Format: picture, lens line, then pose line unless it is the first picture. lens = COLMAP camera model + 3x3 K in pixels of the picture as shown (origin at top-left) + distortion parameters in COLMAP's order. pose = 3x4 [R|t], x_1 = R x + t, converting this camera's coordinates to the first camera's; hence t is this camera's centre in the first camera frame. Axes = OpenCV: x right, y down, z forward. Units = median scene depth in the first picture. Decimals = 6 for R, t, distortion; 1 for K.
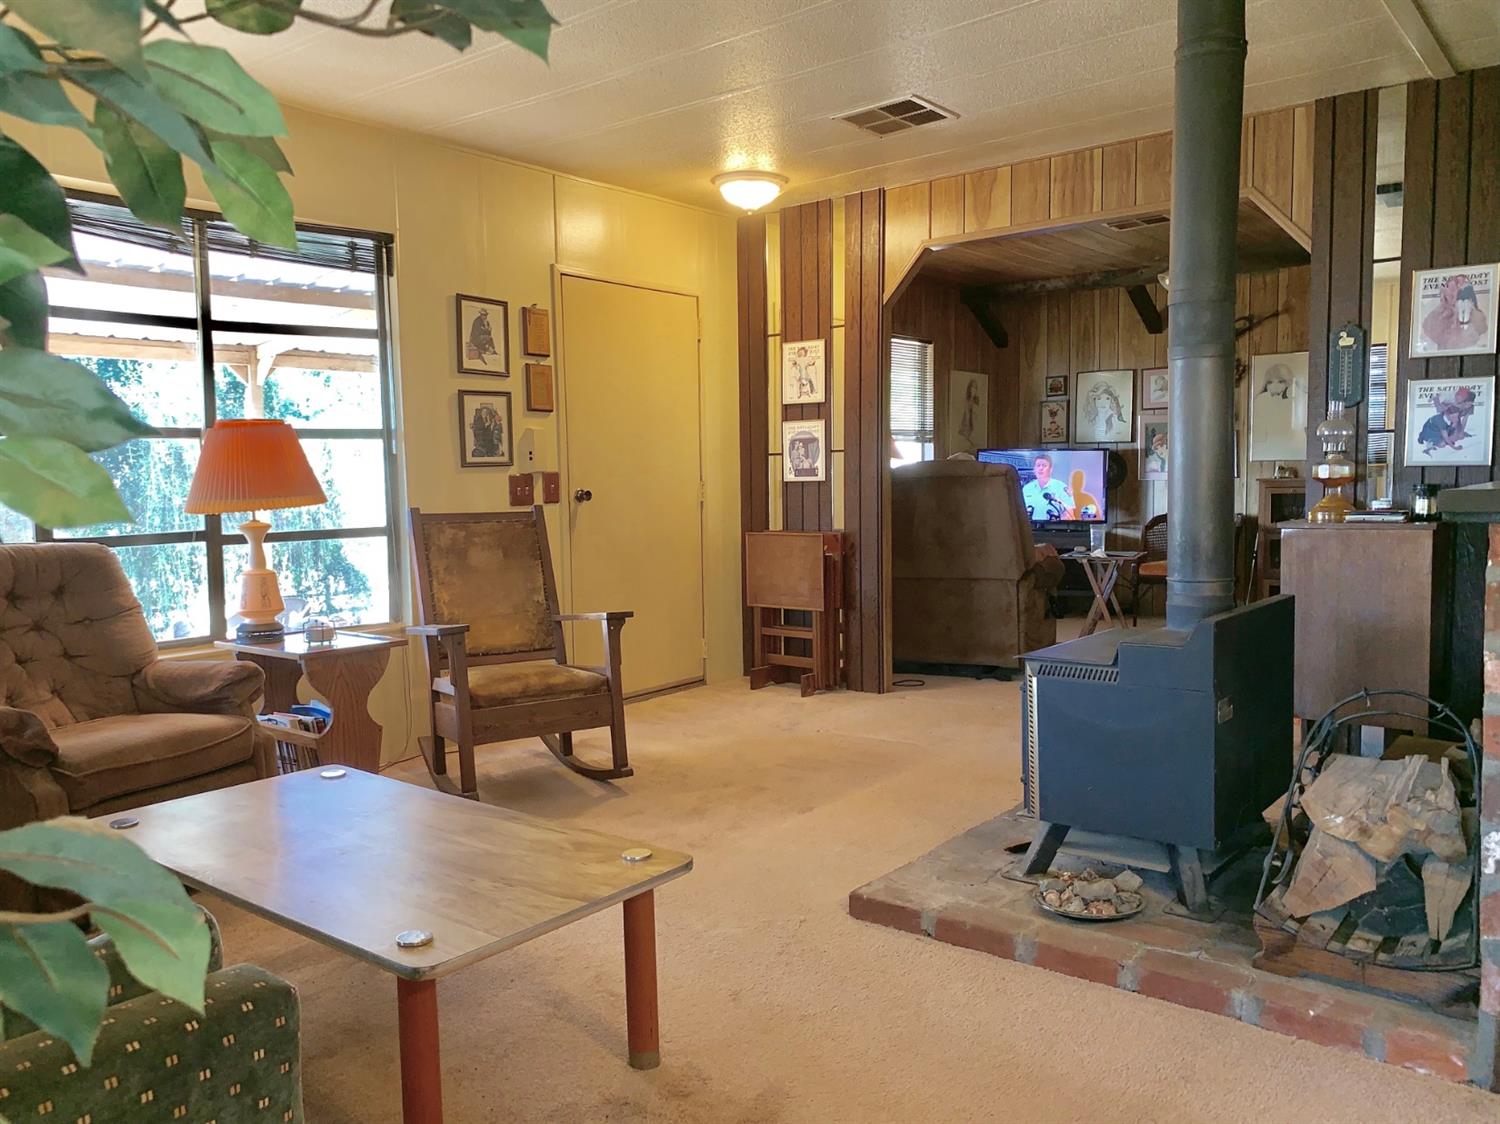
lens RADIAL K [[1161.3, 0, 751.8], [0, 1161.3, 593.1], [0, 0, 1]] dist [0.001281, -0.081870]
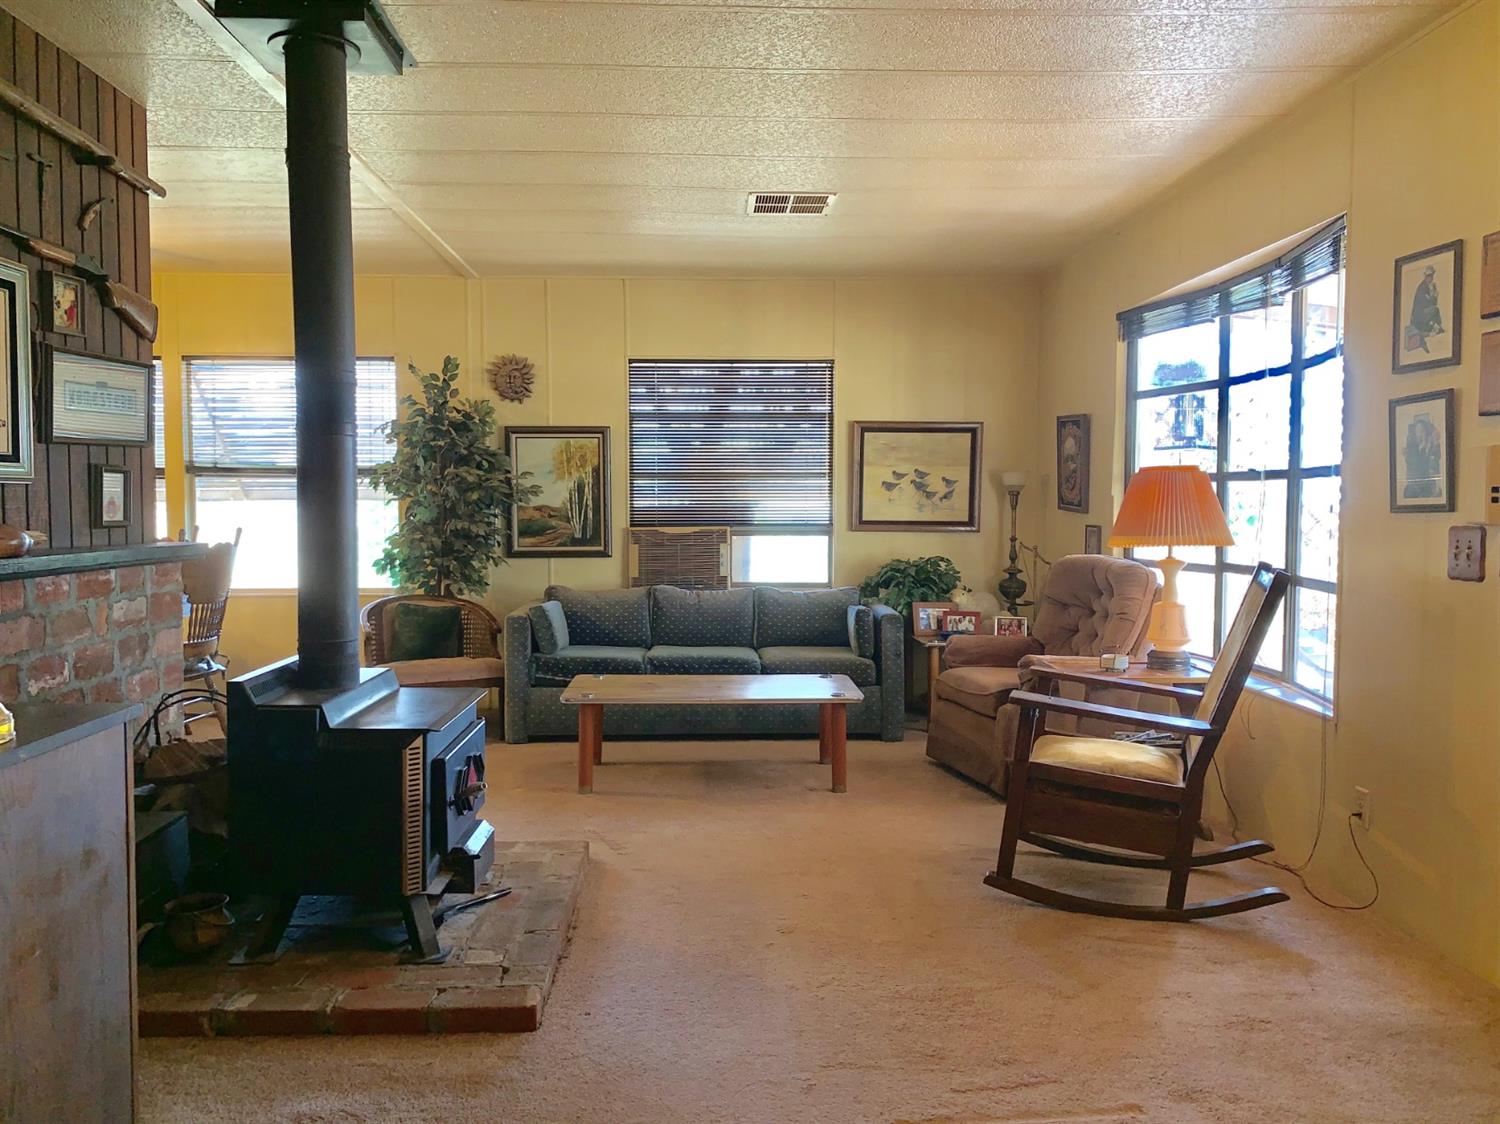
lens RADIAL K [[1147.4, 0, 750.0], [0, 1147.4, 562.0], [0, 0, 1]] dist [0.006151, 0.003941]
pose [[-0.751215, 0.057926, -0.657510, 0.460431], [-0.048164, 0.988676, 0.142129, -0.151765], [0.658298, 0.138438, -0.739918, 1.209378]]
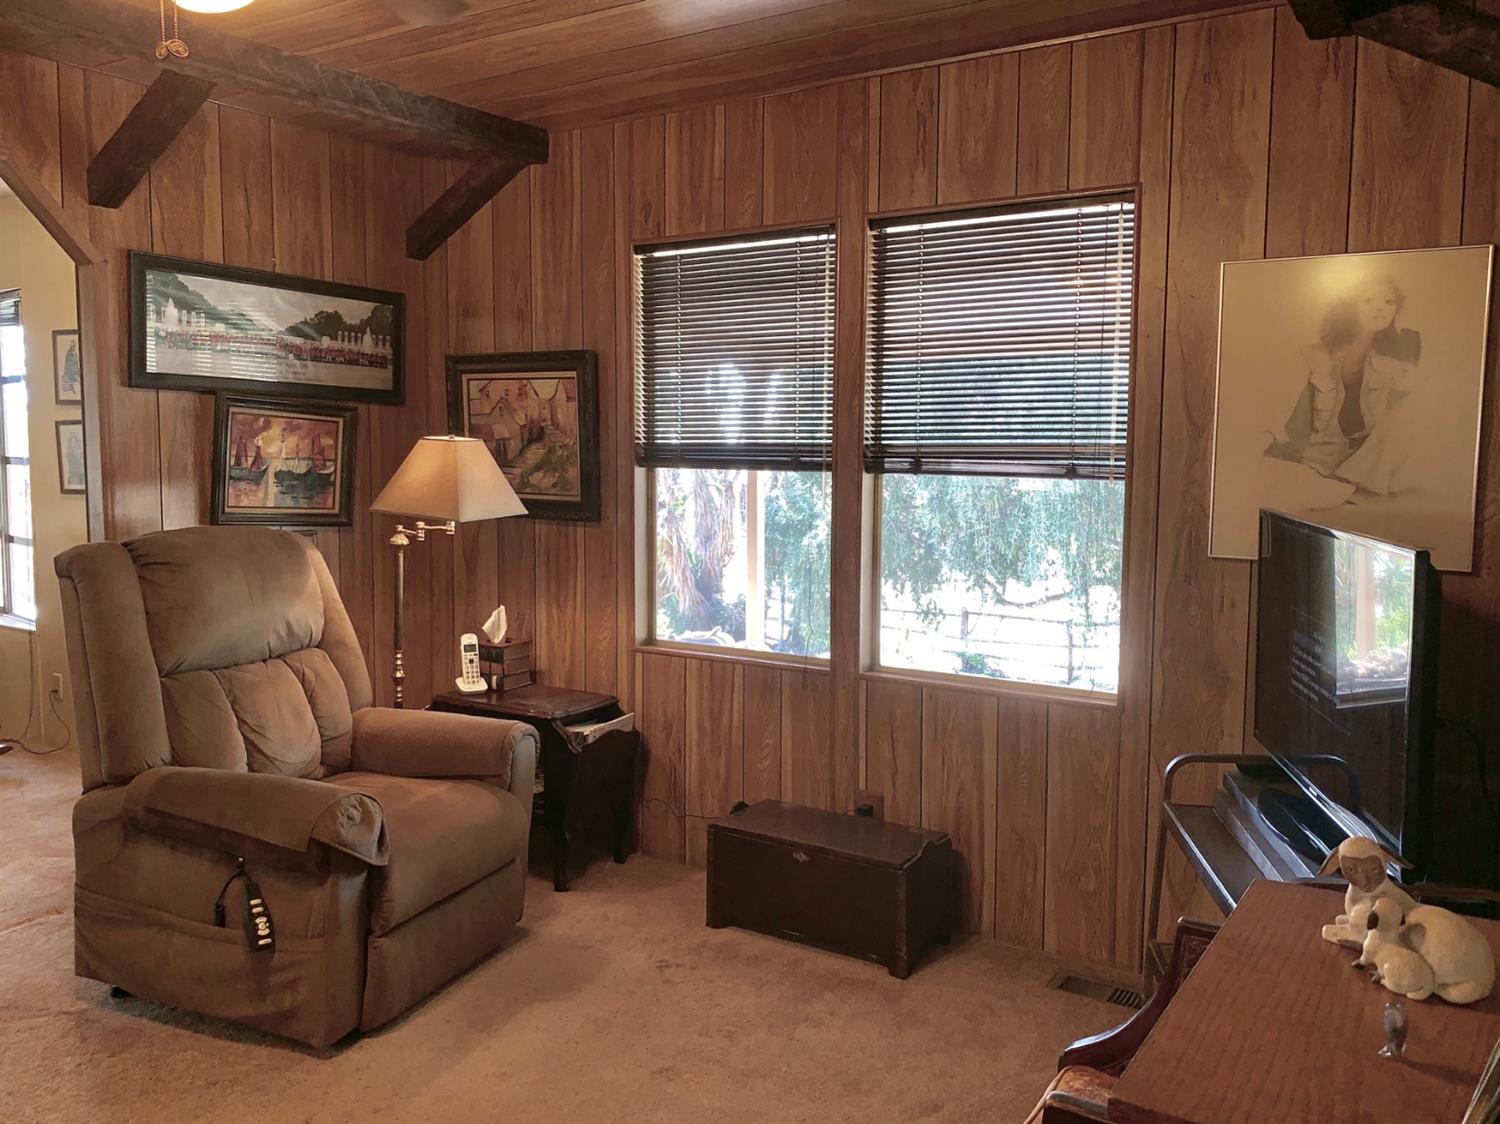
lens RADIAL K [[1215.3, 0, 750.0], [0, 1215.3, 562.0], [0, 0, 1]] dist [0.007762, 0.004058]
pose [[0.110802, 0.112179, -0.987491, 0.895187], [-0.113267, 0.988561, 0.099591, -0.220174], [0.987367, 0.100815, 0.122240, 1.437599]]
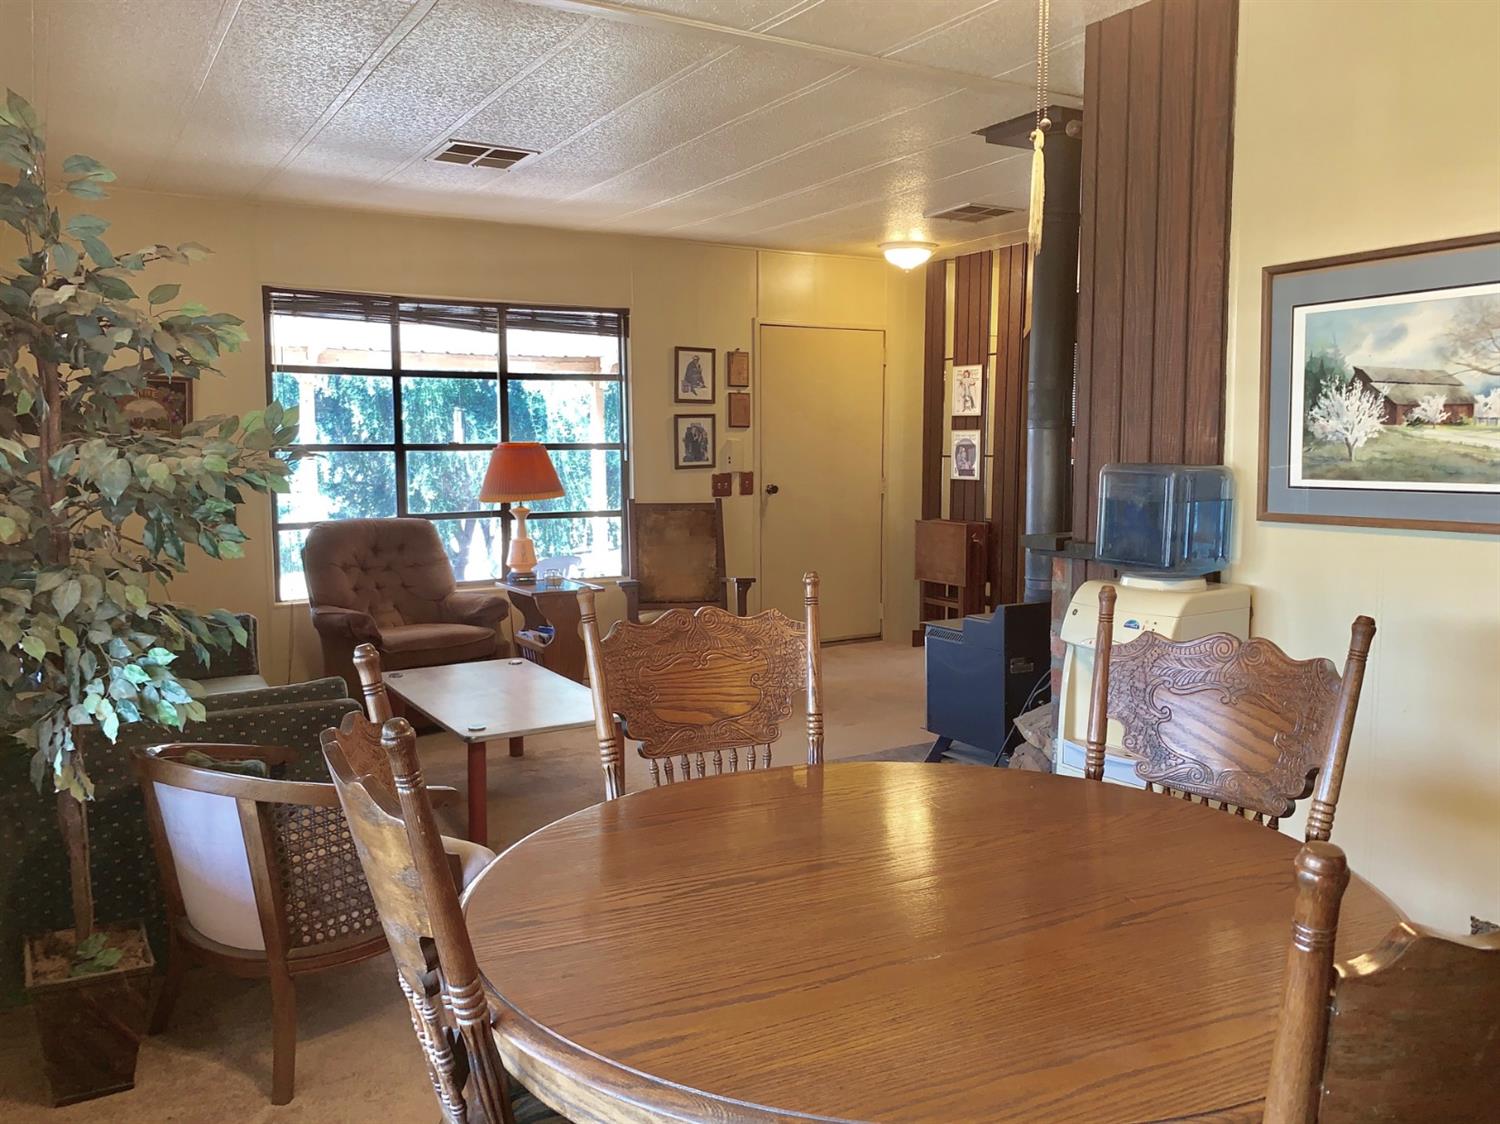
lens RADIAL K [[1215.3, 0, 750.0], [0, 1215.3, 562.0], [0, 0, 1]] dist [0.007762, 0.004058]
pose [[0.933267, 0.050345, -0.355638, 0.351476], [-0.047906, 0.998729, 0.015667, -0.022468], [0.355975, 0.002416, 0.934492, -0.332407]]
